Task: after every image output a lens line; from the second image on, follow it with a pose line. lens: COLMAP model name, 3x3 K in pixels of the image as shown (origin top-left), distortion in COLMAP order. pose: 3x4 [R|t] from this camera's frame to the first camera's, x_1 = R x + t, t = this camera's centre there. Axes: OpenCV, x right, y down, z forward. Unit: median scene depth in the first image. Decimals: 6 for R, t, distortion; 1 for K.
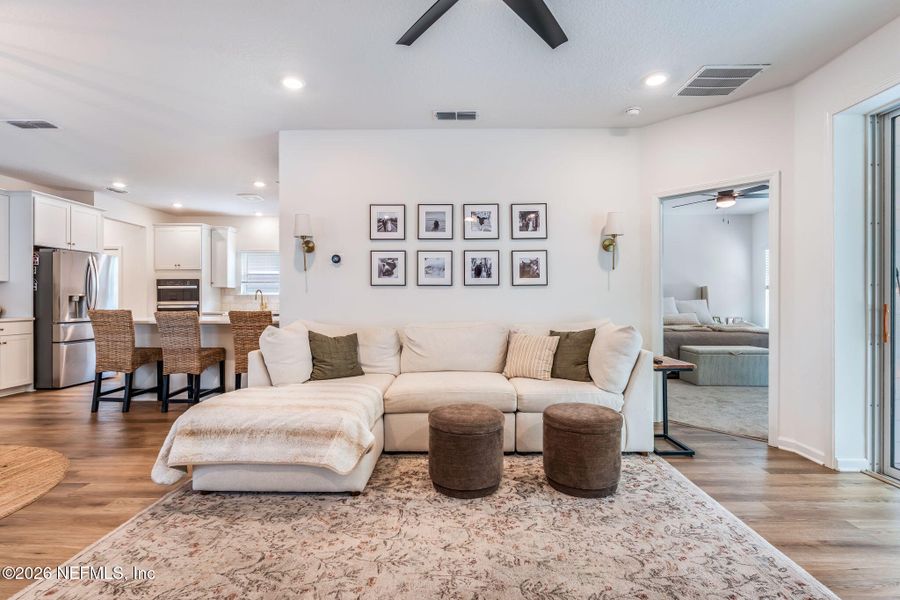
lens RADIAL K [[421.7, 0, 450.0], [0, 421.7, 300.0], [0, 0, 1]] dist [-0.002085, -0.000148]
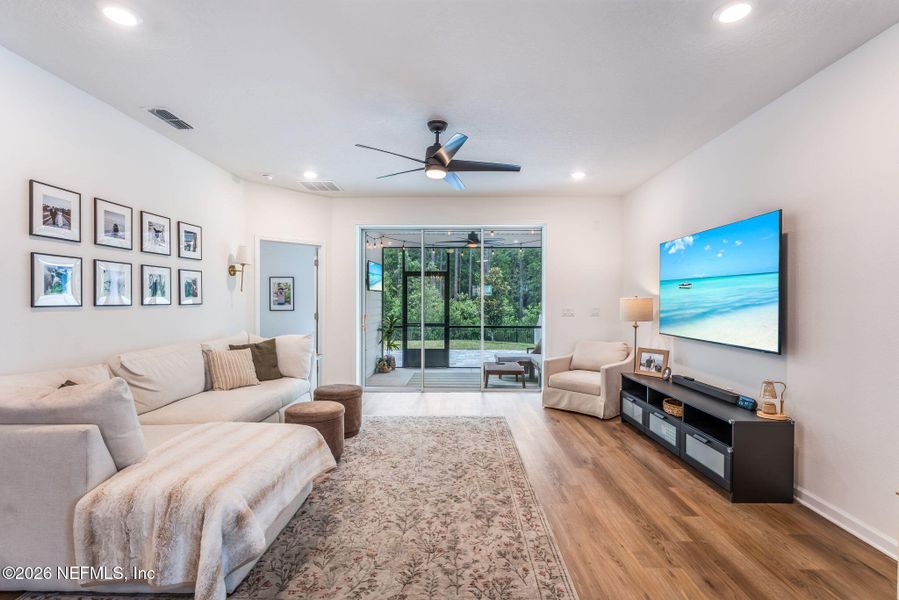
lens RADIAL K [[415.6, 0, 449.8], [0, 415.6, 302.7], [0, 0, 1]] dist [-0.003563, 0.000472]
pose [[0.008489, -0.005401, 0.999949, -0.811736], [-0.001439, 0.999984, 0.005413, -0.044981], [-0.999963, -0.001485, 0.008482, 0.362426]]
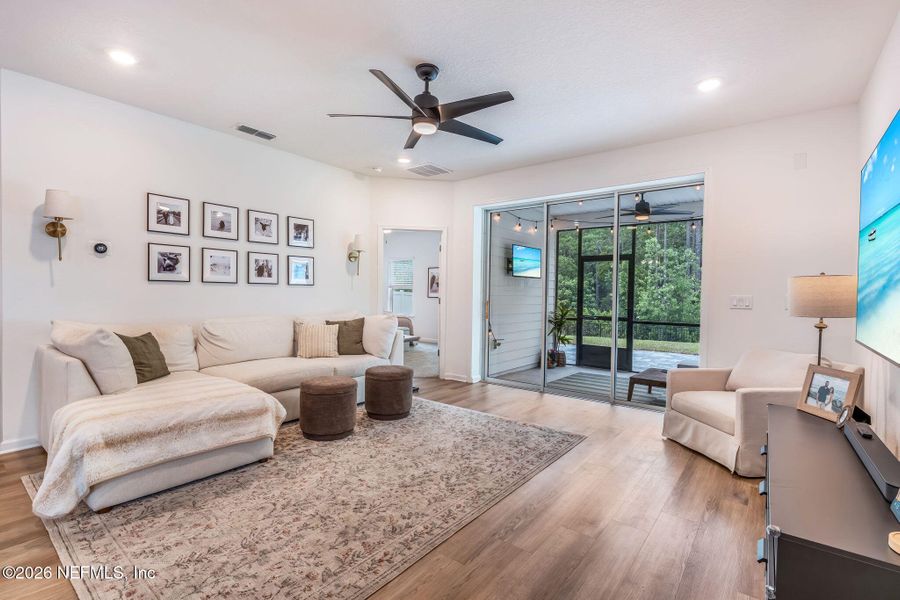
lens RADIAL K [[416.1, 0, 450.3], [0, 416.1, 302.7], [0, 0, 1]] dist [-0.003563, 0.000472]
pose [[0.606116, -0.008332, 0.795333, -0.512385], [-0.015208, 0.999641, 0.022062, -0.016316], [-0.795231, -0.025467, 0.605771, -0.082152]]
